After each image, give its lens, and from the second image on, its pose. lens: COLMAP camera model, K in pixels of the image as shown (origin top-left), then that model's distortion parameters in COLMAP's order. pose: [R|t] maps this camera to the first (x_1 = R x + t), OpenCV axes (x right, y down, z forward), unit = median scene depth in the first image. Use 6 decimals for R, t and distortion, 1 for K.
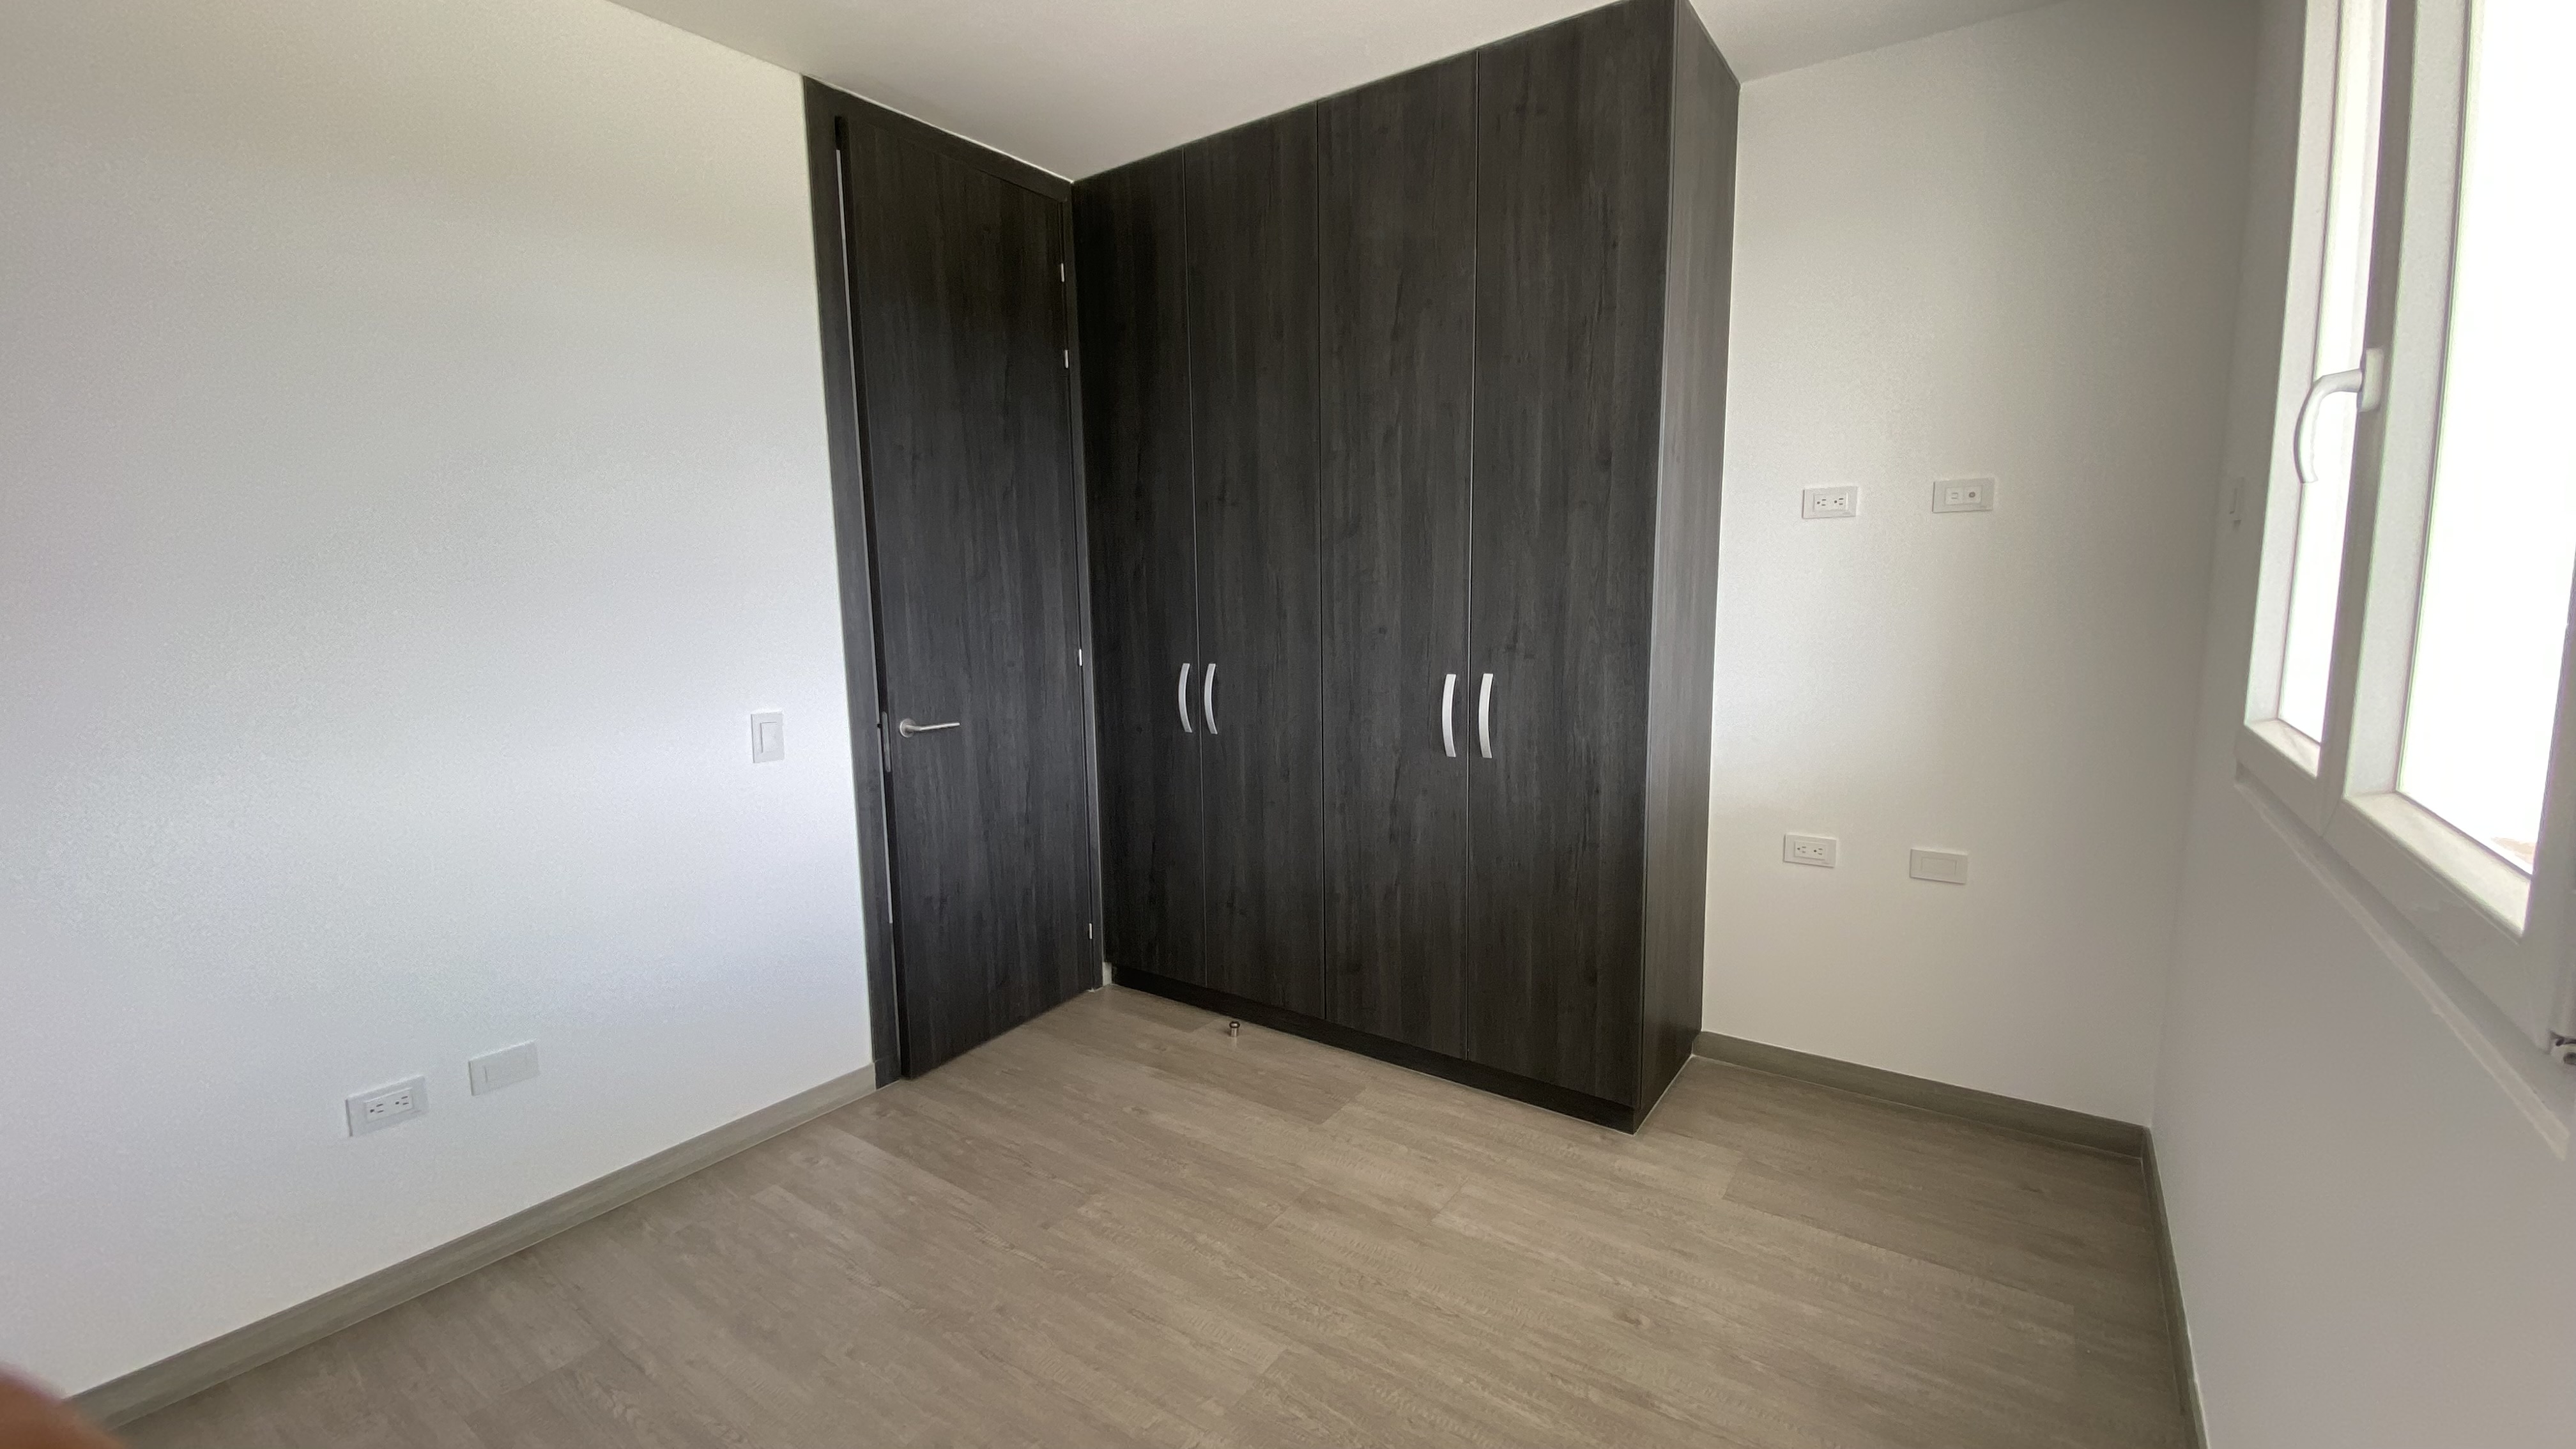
lens RADIAL K [[1038.8, 0, 1280.3], [0, 1038.8, 724.9], [0, 0, 1]] dist [0.044310, -0.044445]
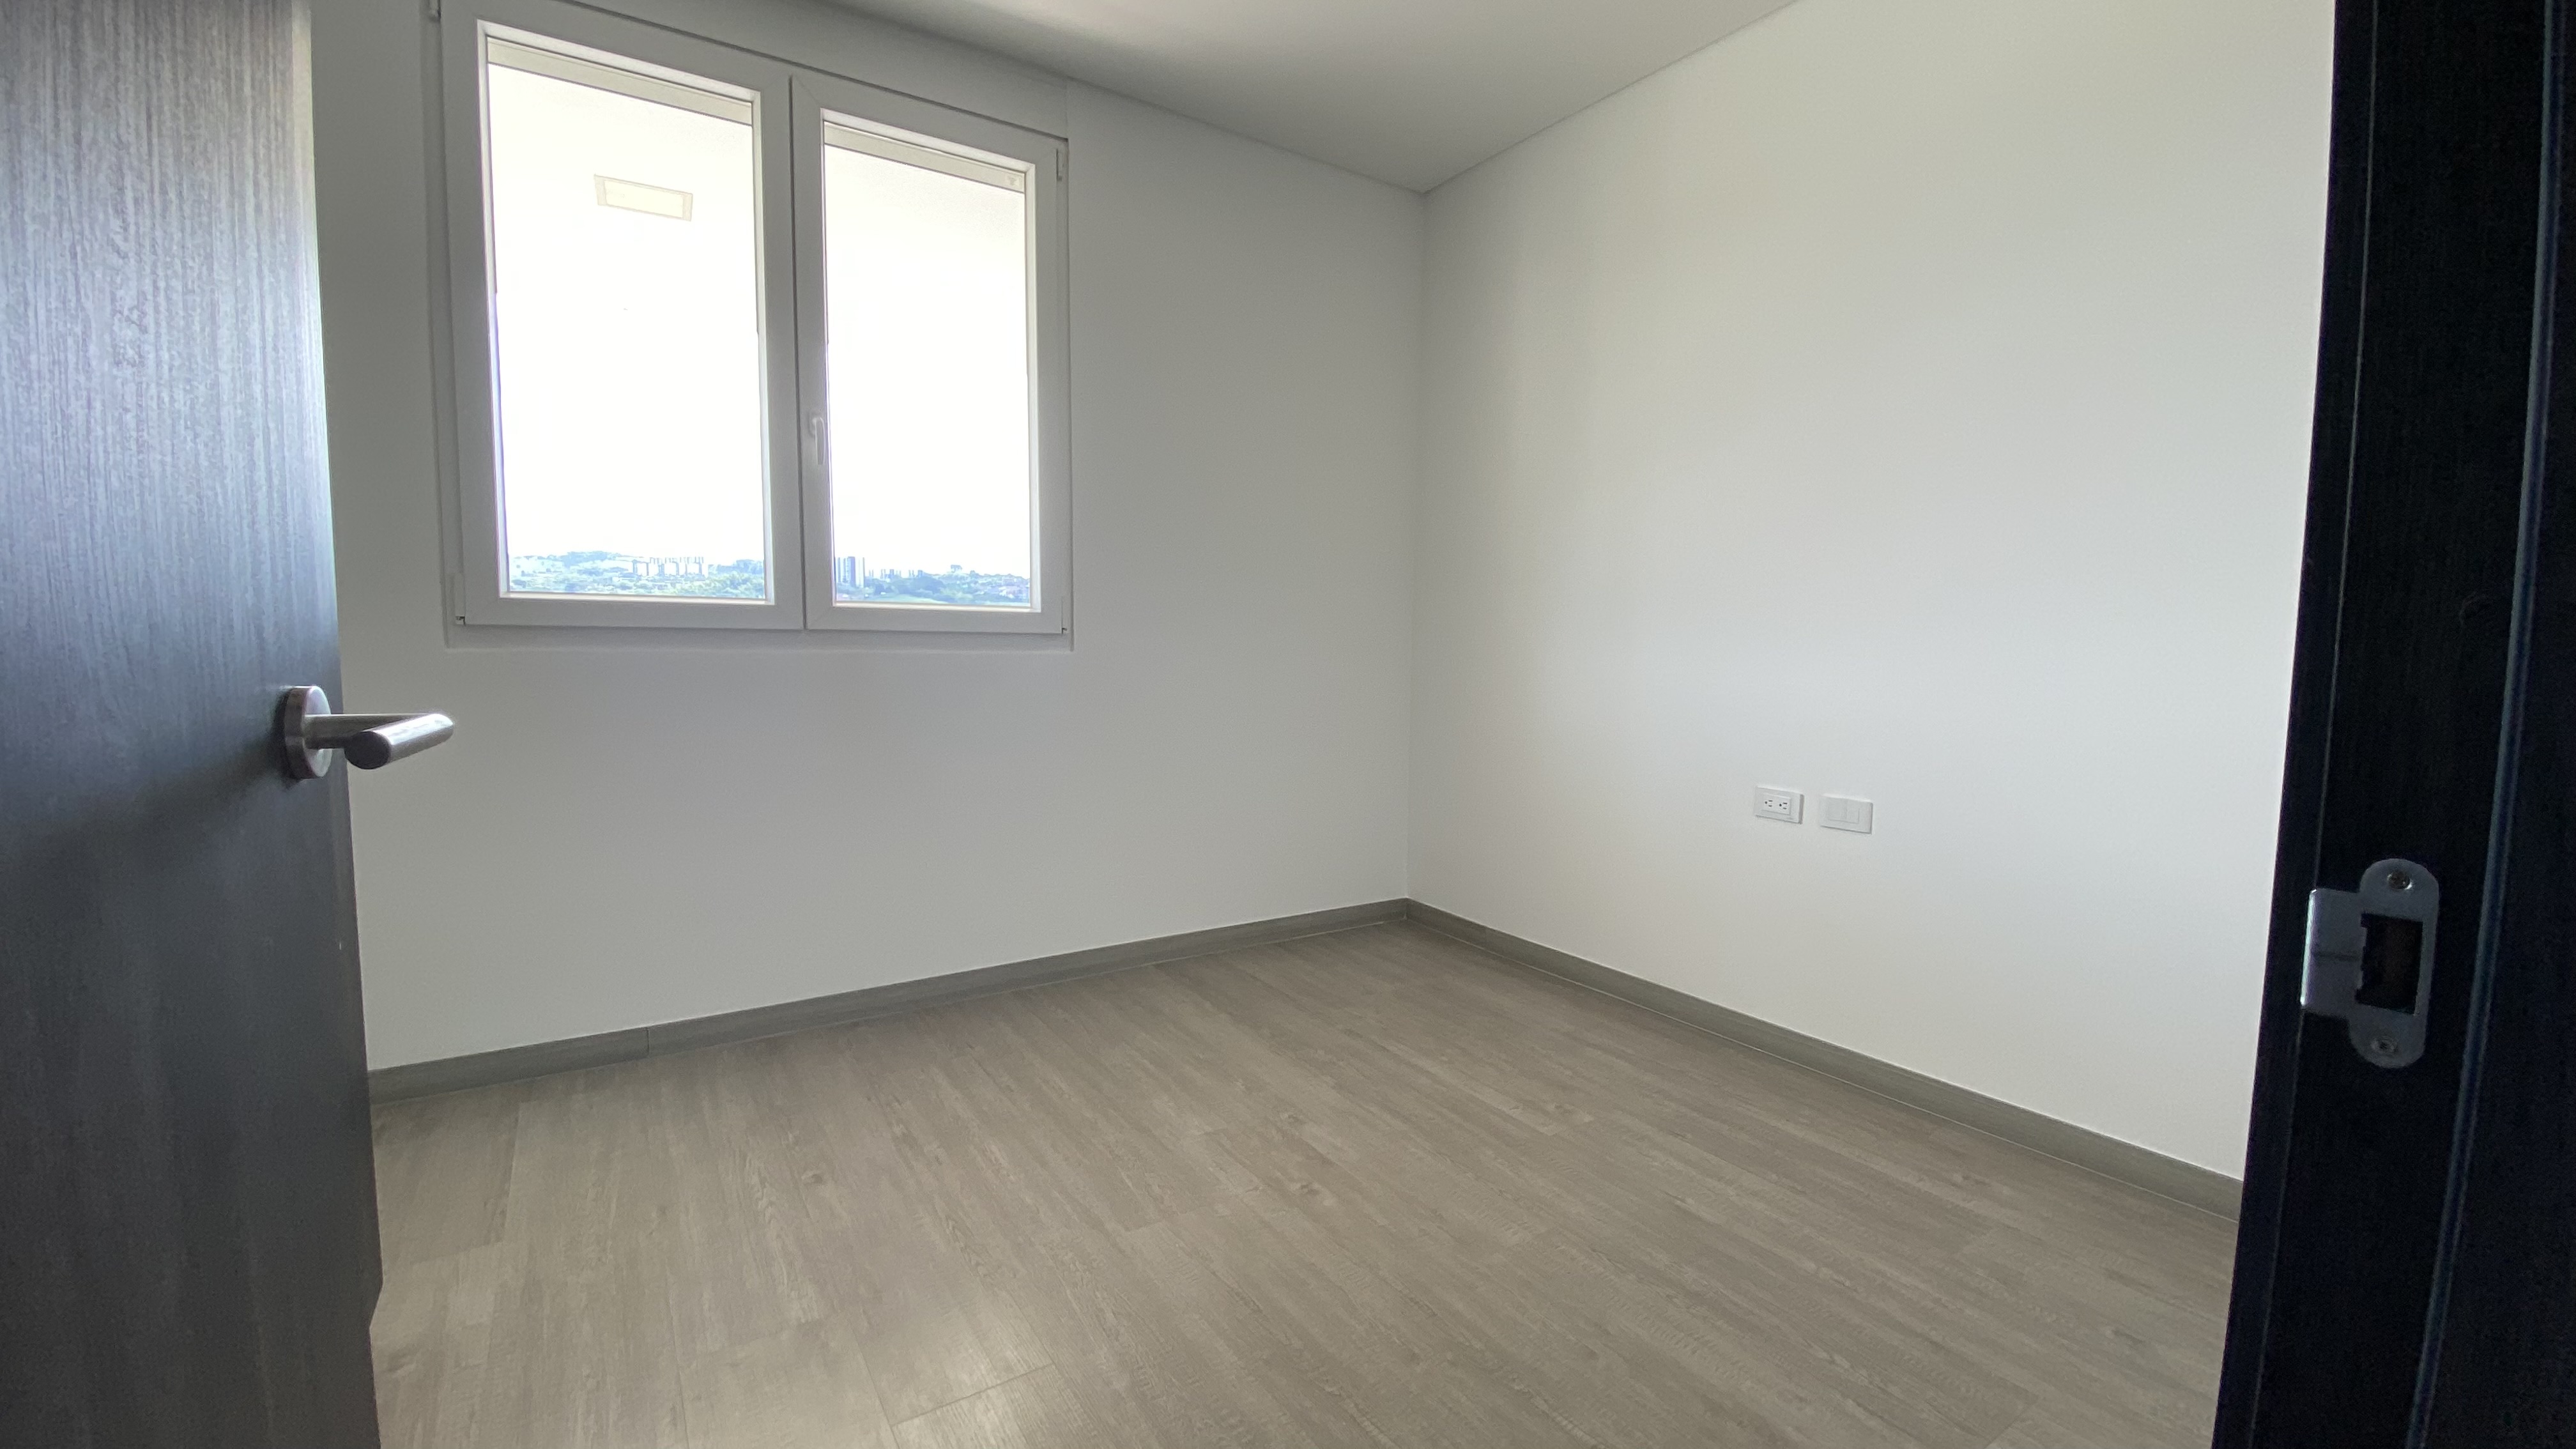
lens RADIAL K [[1038.8, 0, 1280.3], [0, 1038.8, 724.9], [0, 0, 1]] dist [0.044310, -0.044445]
pose [[-0.932179, -0.030534, 0.360708, -0.462258], [0.048140, 0.977130, 0.207123, -0.063185], [-0.358783, 0.210440, -0.909390, 1.724833]]
